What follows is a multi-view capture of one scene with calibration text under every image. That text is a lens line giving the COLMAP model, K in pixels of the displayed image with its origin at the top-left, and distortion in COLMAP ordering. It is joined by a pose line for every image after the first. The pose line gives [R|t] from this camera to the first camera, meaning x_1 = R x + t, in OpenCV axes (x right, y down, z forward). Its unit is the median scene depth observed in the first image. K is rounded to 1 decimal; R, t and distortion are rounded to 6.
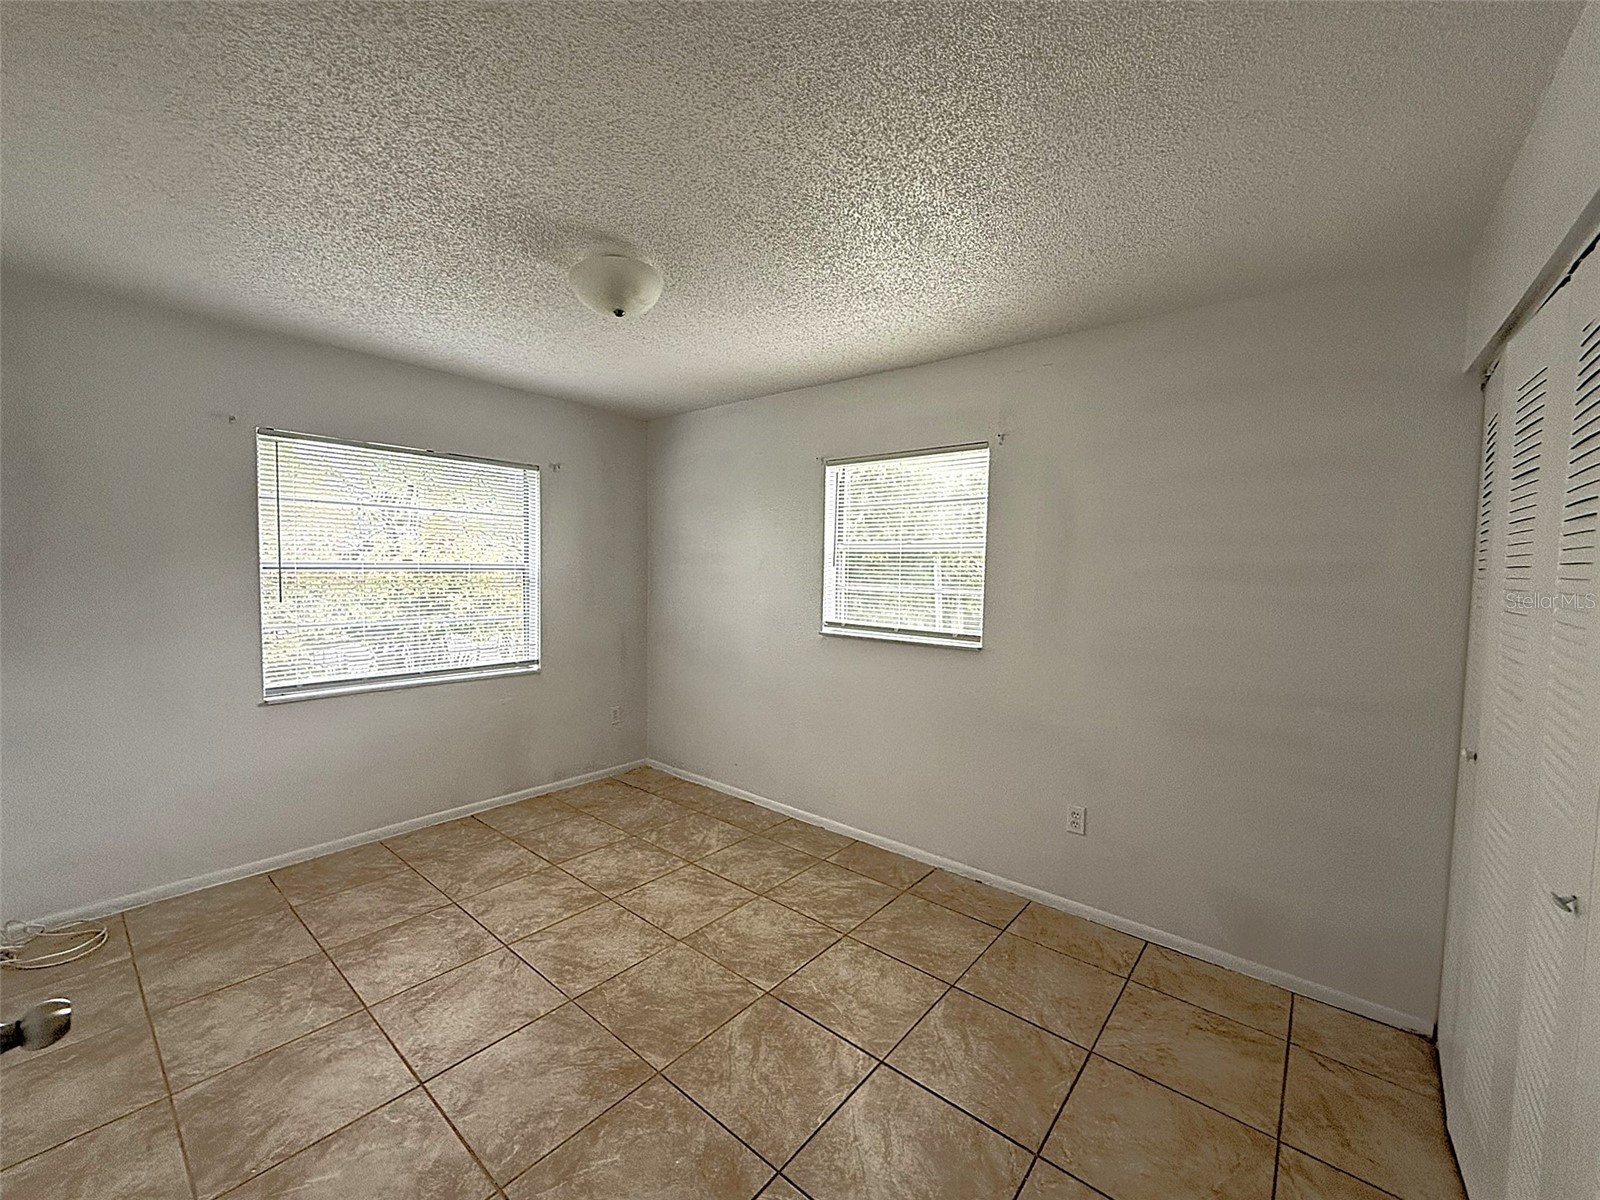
lens RADIAL K [[642.8, 0, 794.3], [0, 642.8, 600.1], [0, 0, 1]] dist [0.001711, 0.000252]
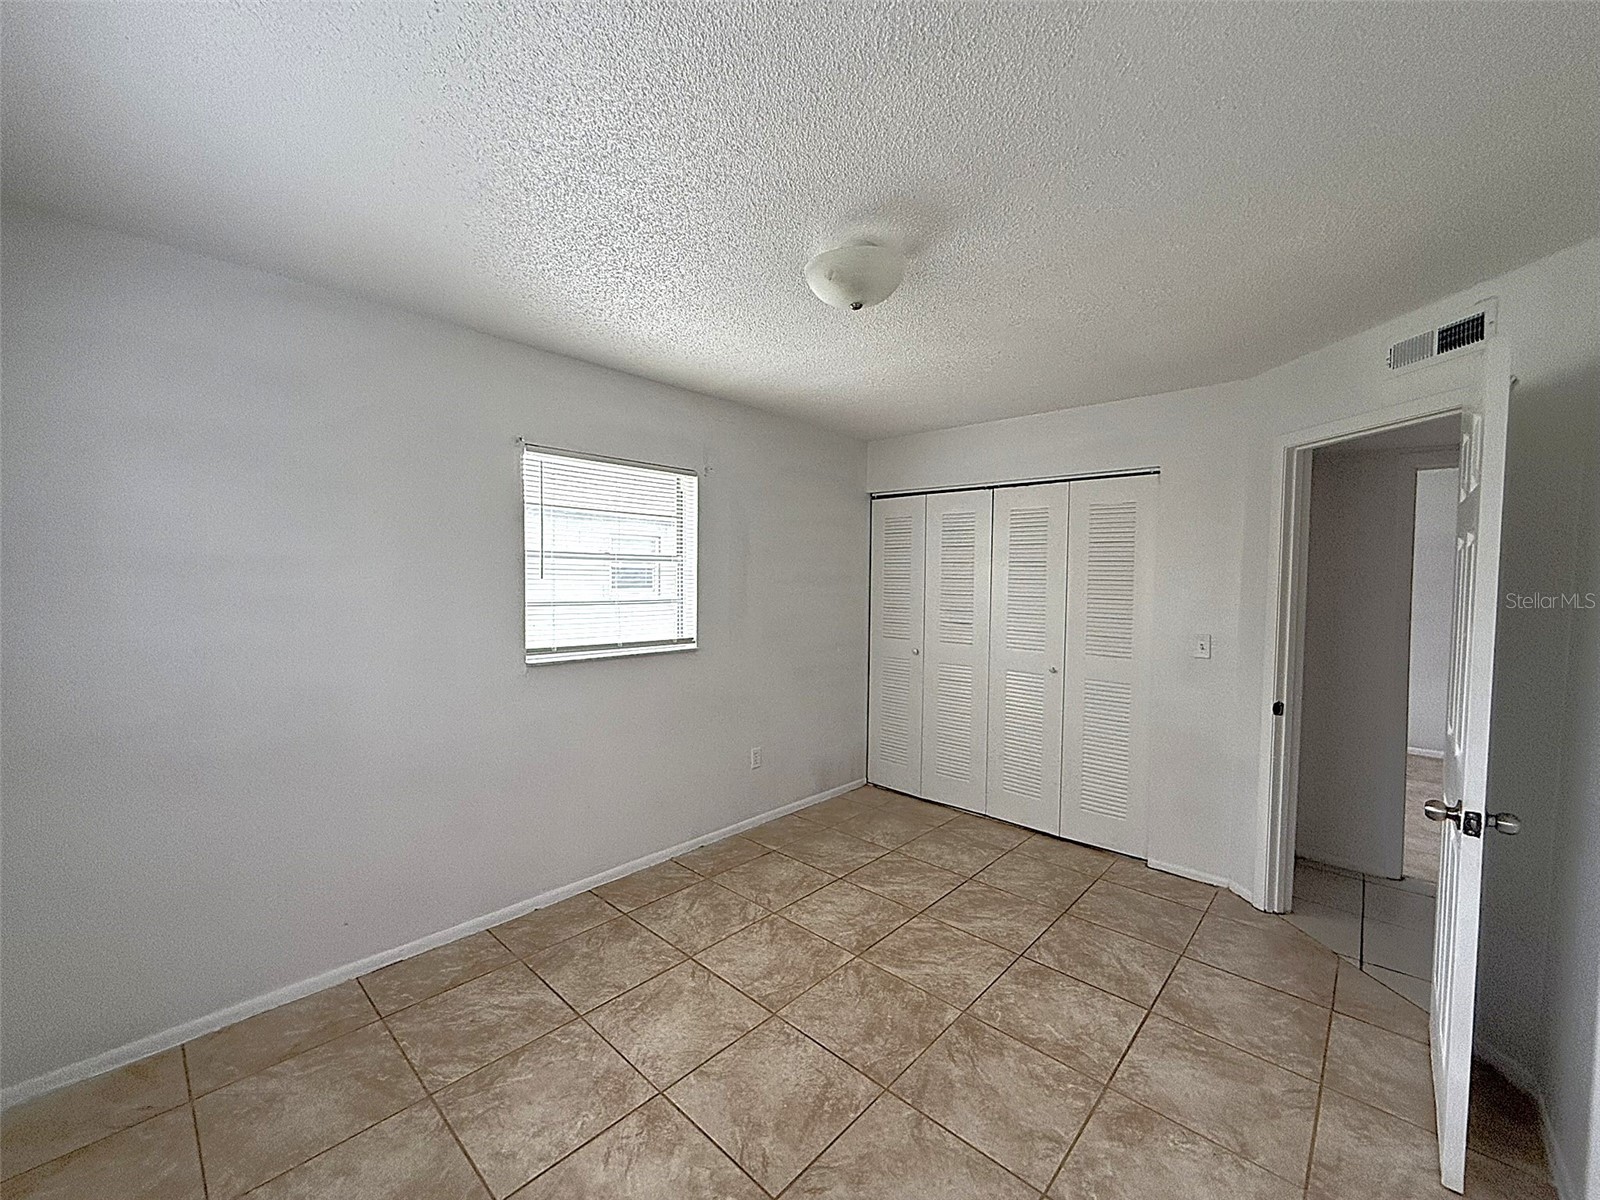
lens RADIAL K [[642.8, 0, 794.3], [0, 642.8, 600.1], [0, 0, 1]] dist [0.001711, 0.000252]
pose [[0.051071, -0.051785, 0.997352, -1.015880], [0.041636, 0.997897, 0.049681, -0.073805], [-0.997827, 0.038988, 0.053120, 0.901284]]
